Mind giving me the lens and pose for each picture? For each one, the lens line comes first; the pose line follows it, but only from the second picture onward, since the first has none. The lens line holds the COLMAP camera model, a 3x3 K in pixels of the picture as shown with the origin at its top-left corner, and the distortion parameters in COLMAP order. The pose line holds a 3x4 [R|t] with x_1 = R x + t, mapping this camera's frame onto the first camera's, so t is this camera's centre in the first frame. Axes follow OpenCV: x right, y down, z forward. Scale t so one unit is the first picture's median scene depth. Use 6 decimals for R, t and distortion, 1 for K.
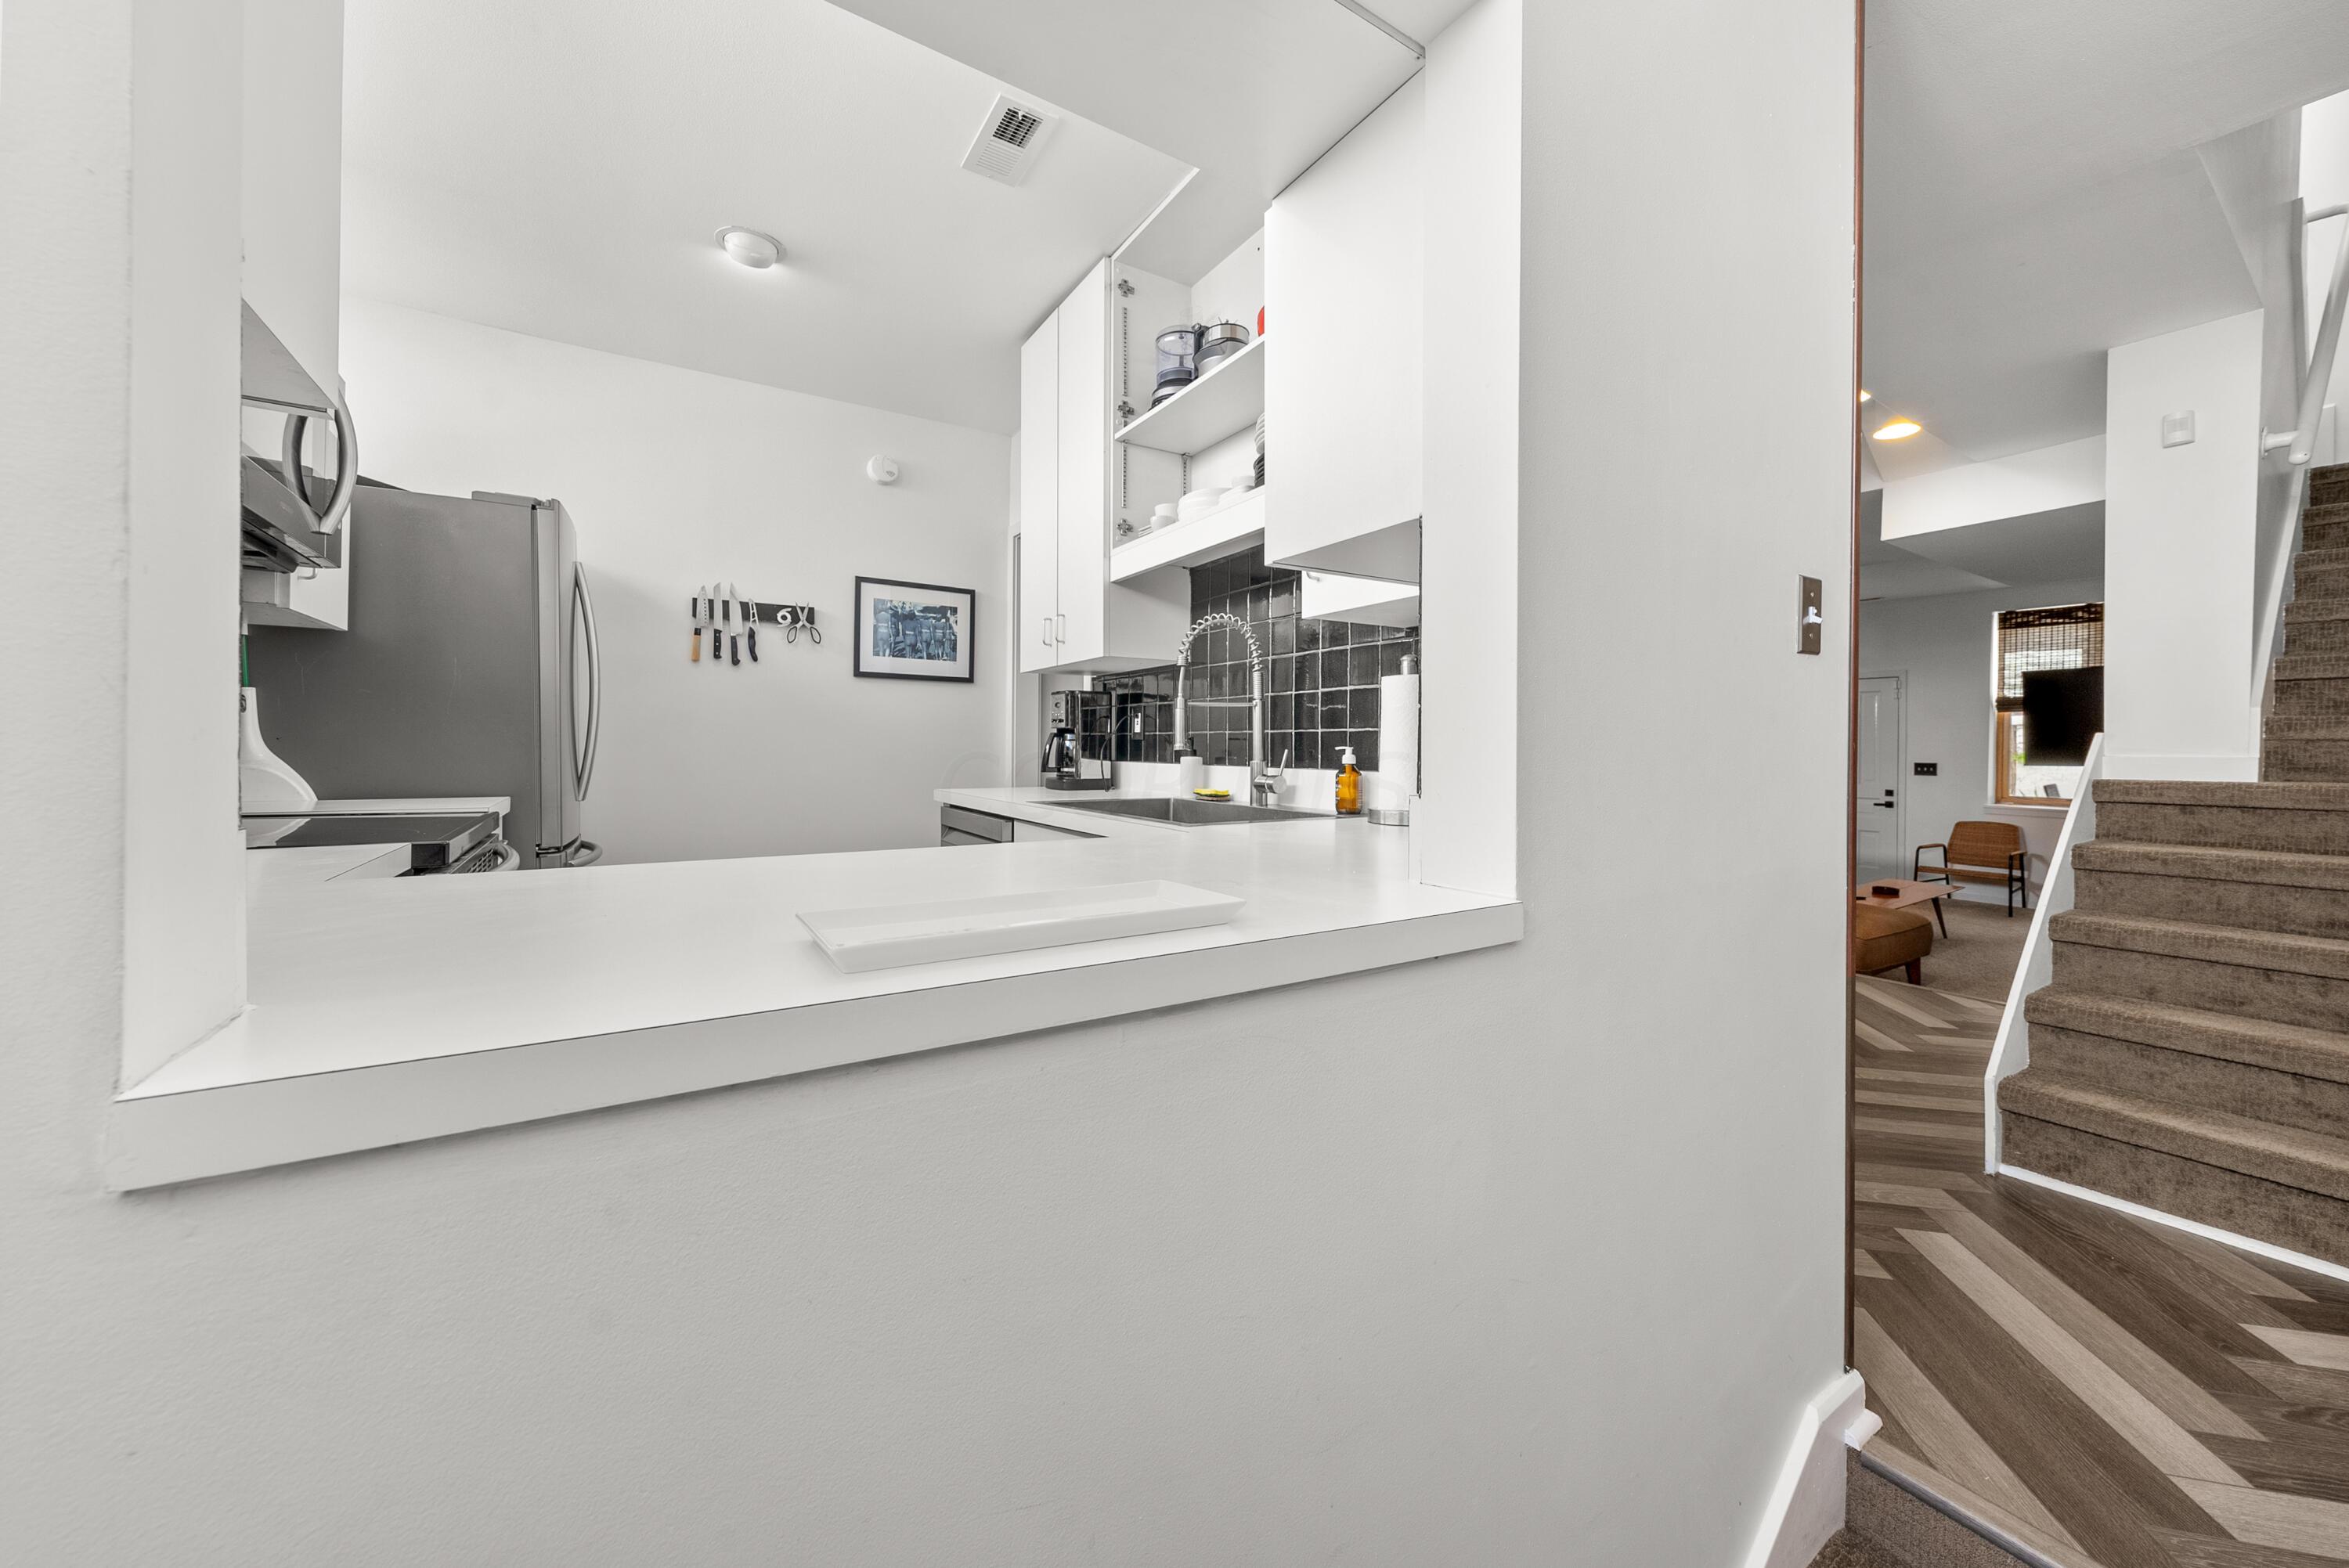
lens RADIAL K [[837.1, 0, 1181.0], [0, 837.1, 750.6], [0, 0, 1]] dist [-0.002127, 0.000380]
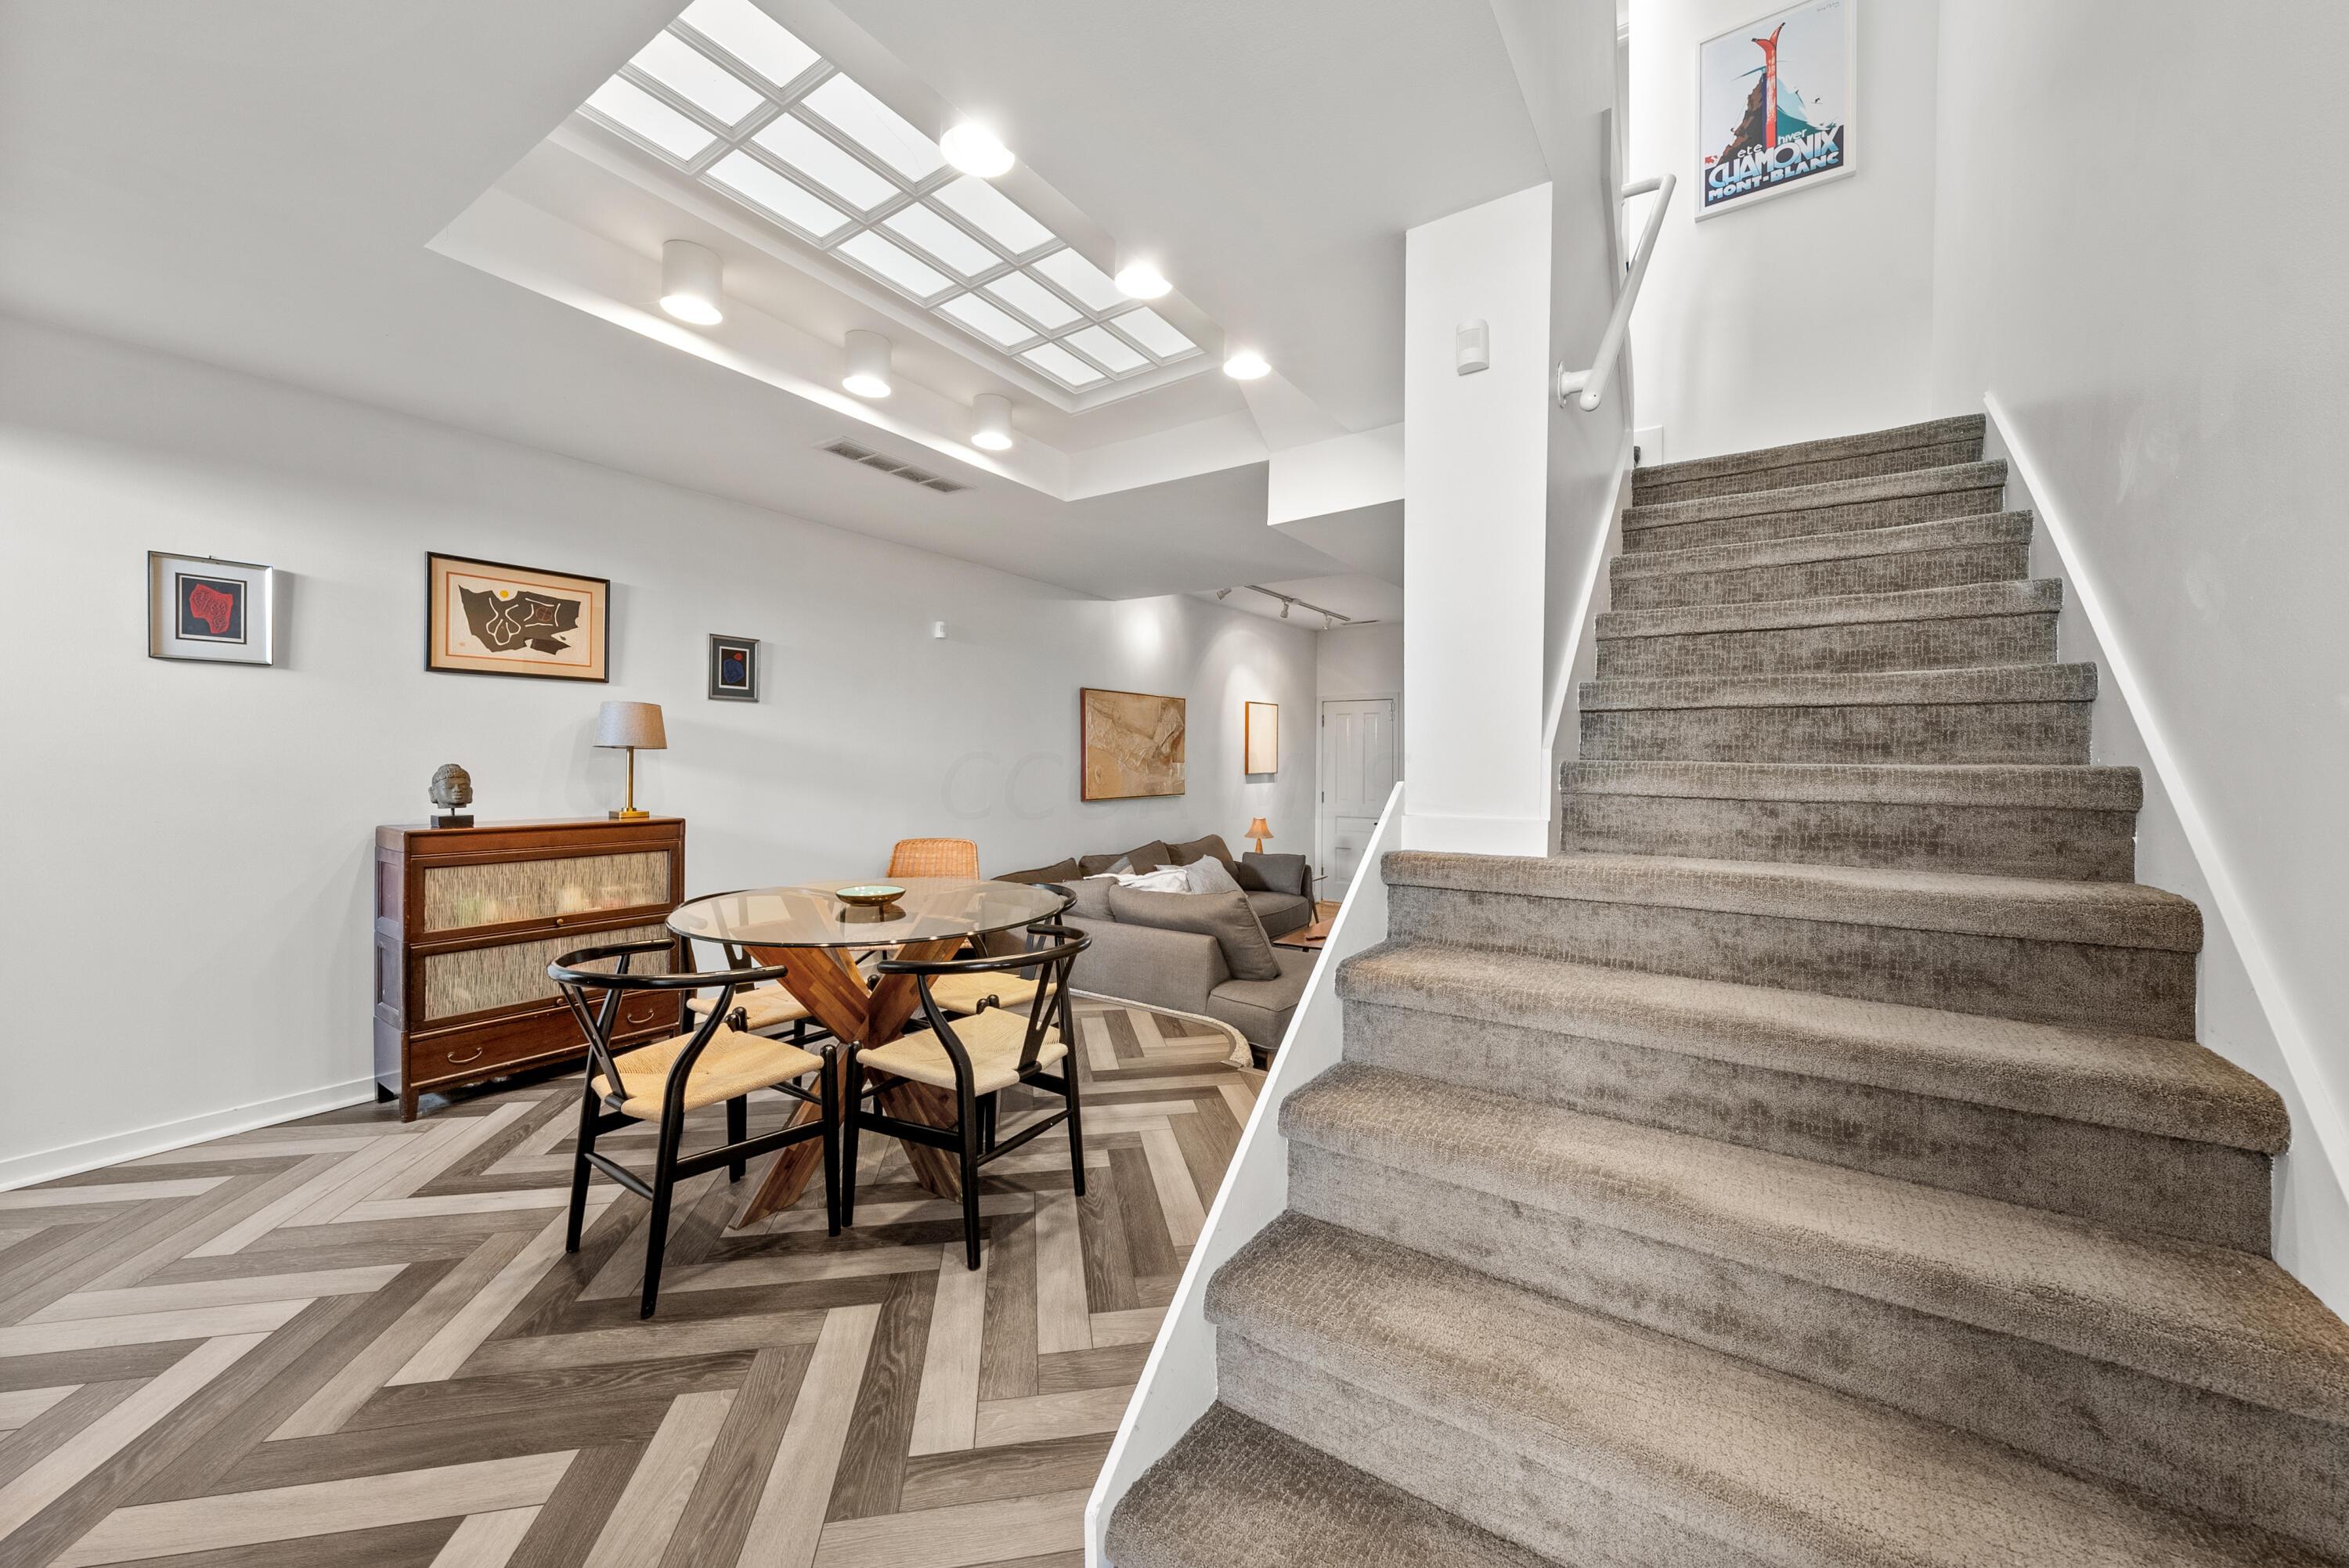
lens RADIAL K [[867.0, 0, 1183.0], [0, 867.0, 768.0], [0, 0, 1]] dist [-0.002415, 0.000026]
pose [[0.918368, -0.005948, 0.395682, 0.704435], [0.003537, 0.999970, 0.006824, -0.041100], [-0.395711, -0.004868, 0.918362, 0.443340]]
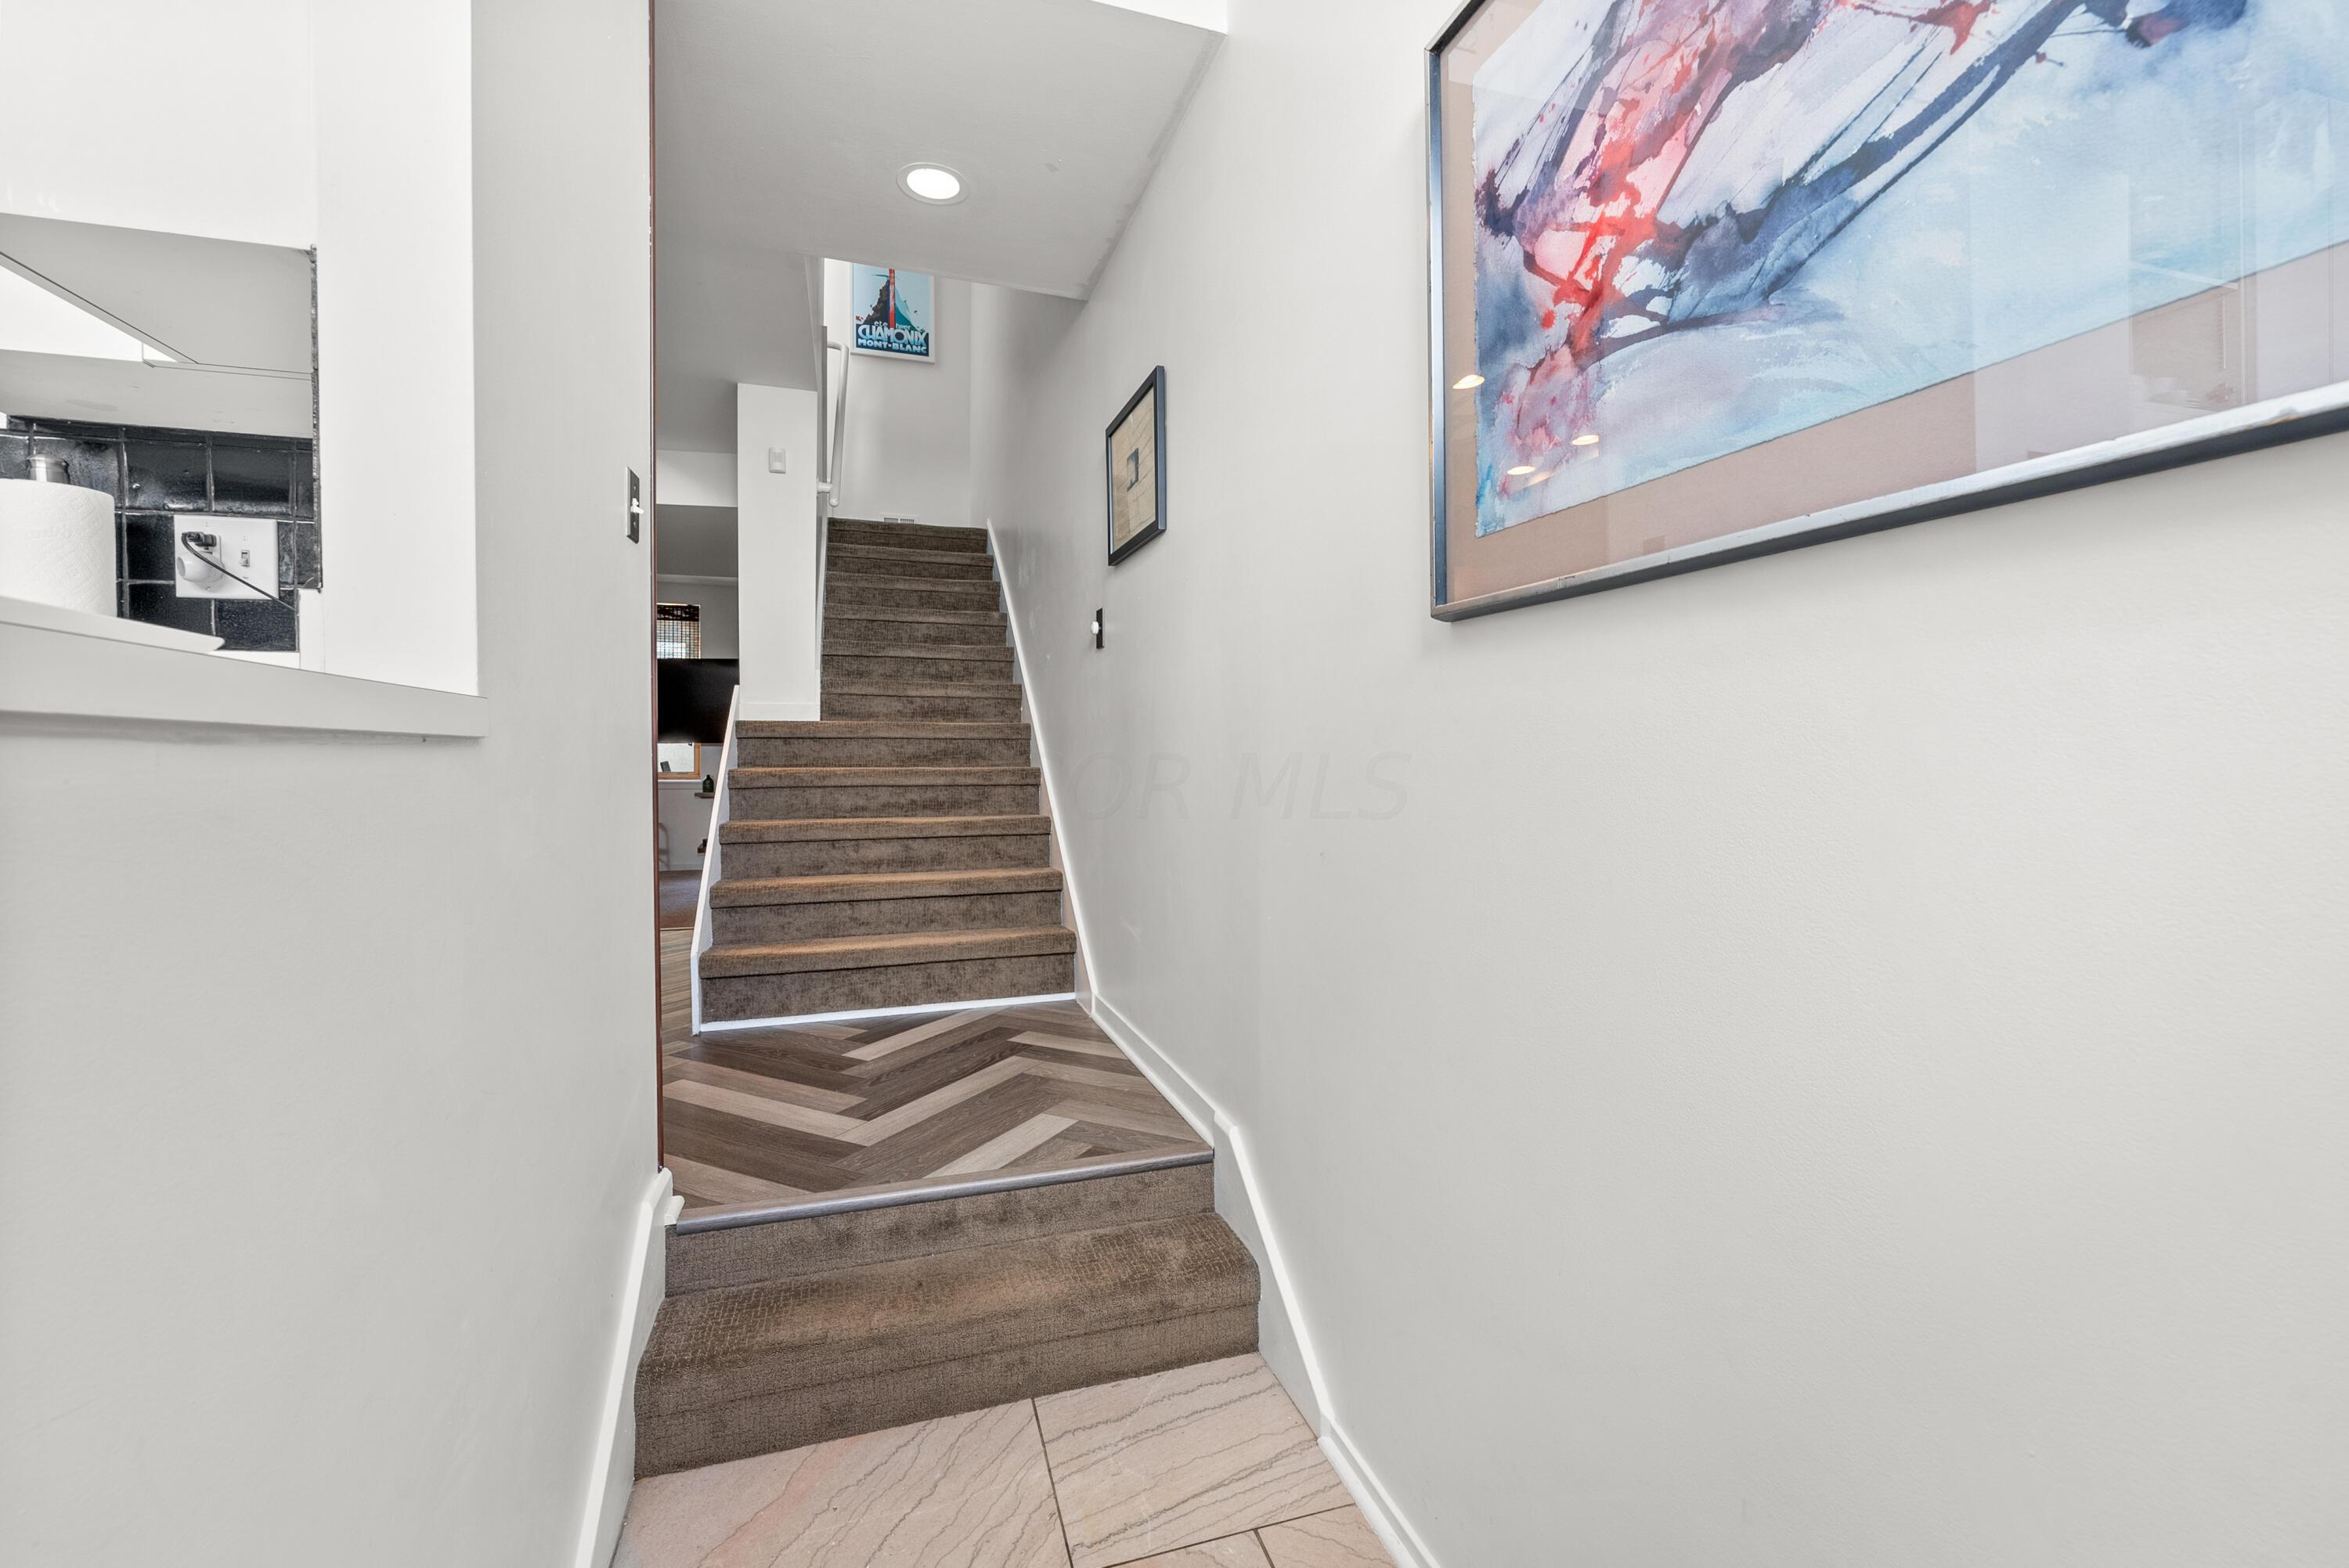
lens RADIAL K [[965.1, 0, 1175.8], [0, 965.1, 765.7], [0, 0, 1]] dist [-0.001607, -0.000108]
pose [[0.255604, -0.020833, 0.966557, -0.162568], [0.006300, 0.999782, 0.019883, 0.083100], [-0.966761, 0.001007, 0.255679, -0.020659]]
